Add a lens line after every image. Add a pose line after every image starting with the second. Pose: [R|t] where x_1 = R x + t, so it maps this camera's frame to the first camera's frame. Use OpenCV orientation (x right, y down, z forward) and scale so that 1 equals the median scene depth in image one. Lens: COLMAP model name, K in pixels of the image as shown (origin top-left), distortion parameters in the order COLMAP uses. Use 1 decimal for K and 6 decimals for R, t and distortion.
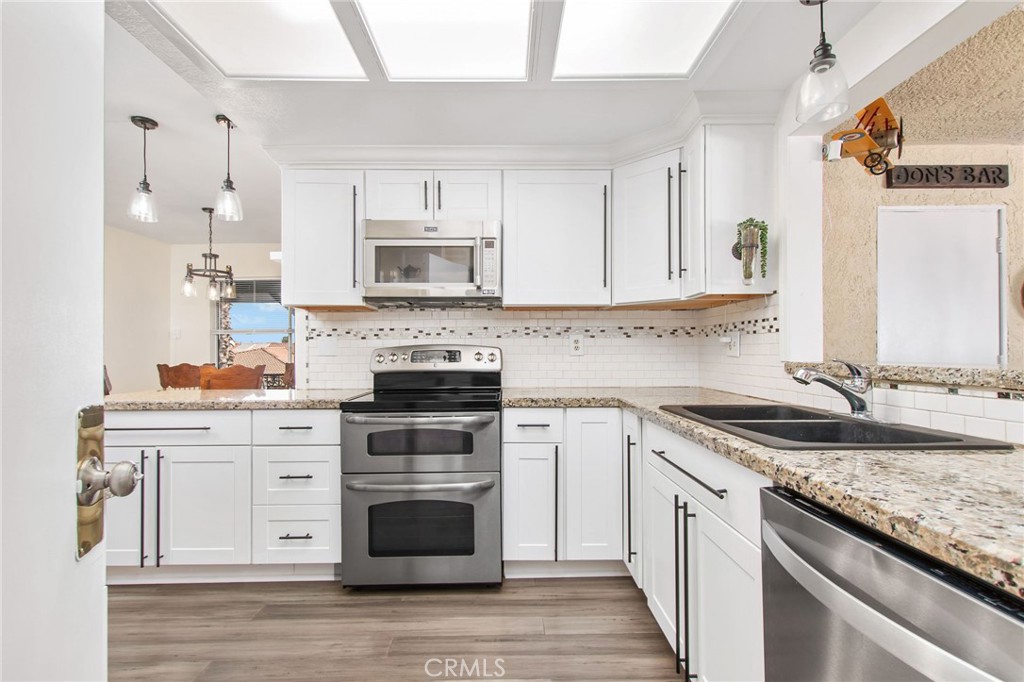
lens RADIAL K [[482.3, 0, 509.6], [0, 482.3, 345.8], [0, 0, 1]] dist [0.008527, -0.000033]
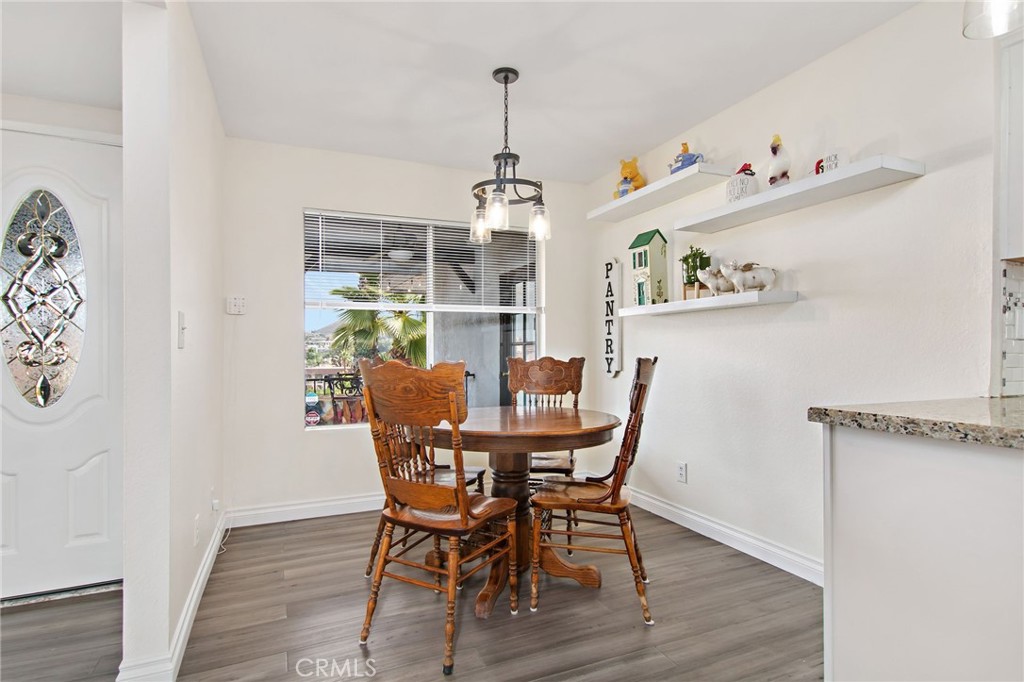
lens RADIAL K [[517.0, 0, 507.6], [0, 517.0, 348.9], [0, 0, 1]] dist [0.031706, -0.017415]
pose [[0.918560, 0.005441, 0.395243, -1.353363], [-0.008430, 0.999947, 0.005826, 0.037334], [-0.395191, -0.008683, 0.918558, 0.733699]]
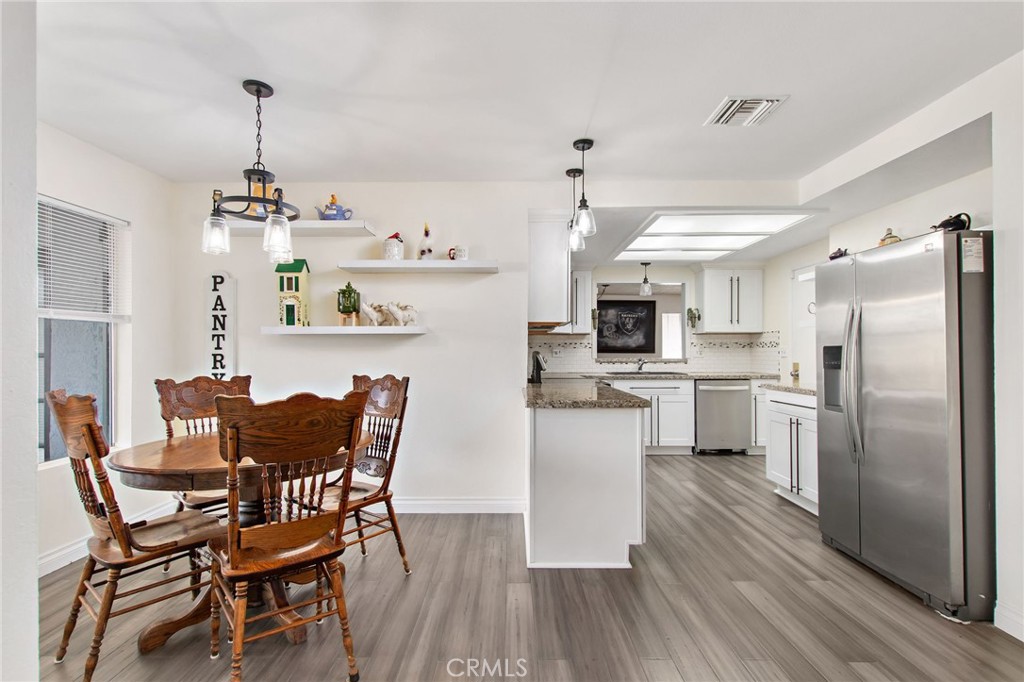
lens RADIAL K [[471.2, 0, 509.4], [0, 471.2, 349.3], [0, 0, 1]] dist [0.002511, 0.000148]
pose [[0.014274, 0.008761, 0.999860, -1.795792], [-0.010359, 0.999909, -0.008613, 0.005758], [-0.999844, -0.010235, 0.014363, 1.146362]]
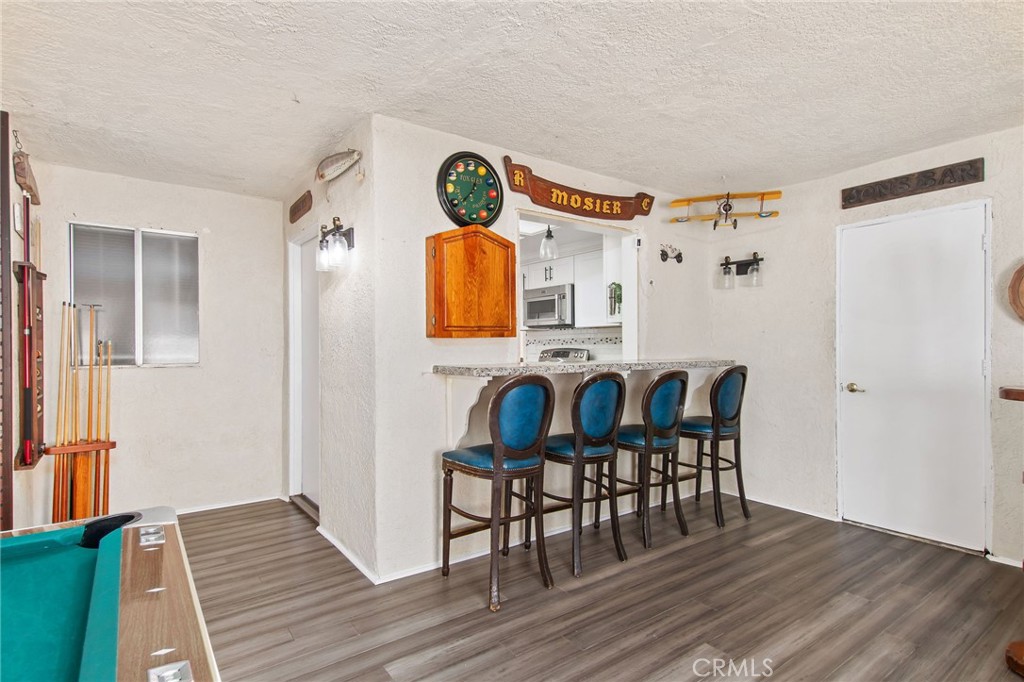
lens RADIAL K [[517.0, 0, 507.6], [0, 517.0, 348.9], [0, 0, 1]] dist [0.031706, -0.017415]
pose [[0.580014, 0.001828, -0.814605, 1.557177], [0.011305, 0.999883, 0.010294, -0.026691], [0.814528, -0.015180, 0.579925, -0.403948]]
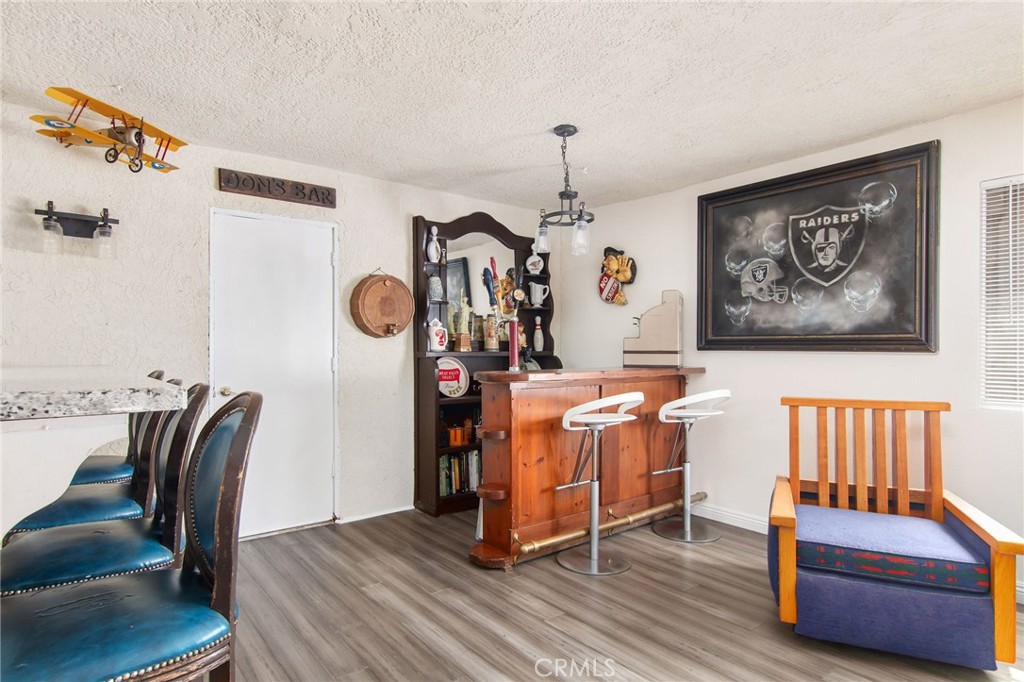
lens RADIAL K [[564.9, 0, 511.2], [0, 564.9, 348.4], [0, 0, 1]] dist [0.003316, 0.001042]
pose [[0.785146, 0.002875, 0.619304, 0.629874], [-0.007719, 0.999957, 0.005144, -0.014400], [-0.619263, -0.008820, 0.785134, -0.332183]]
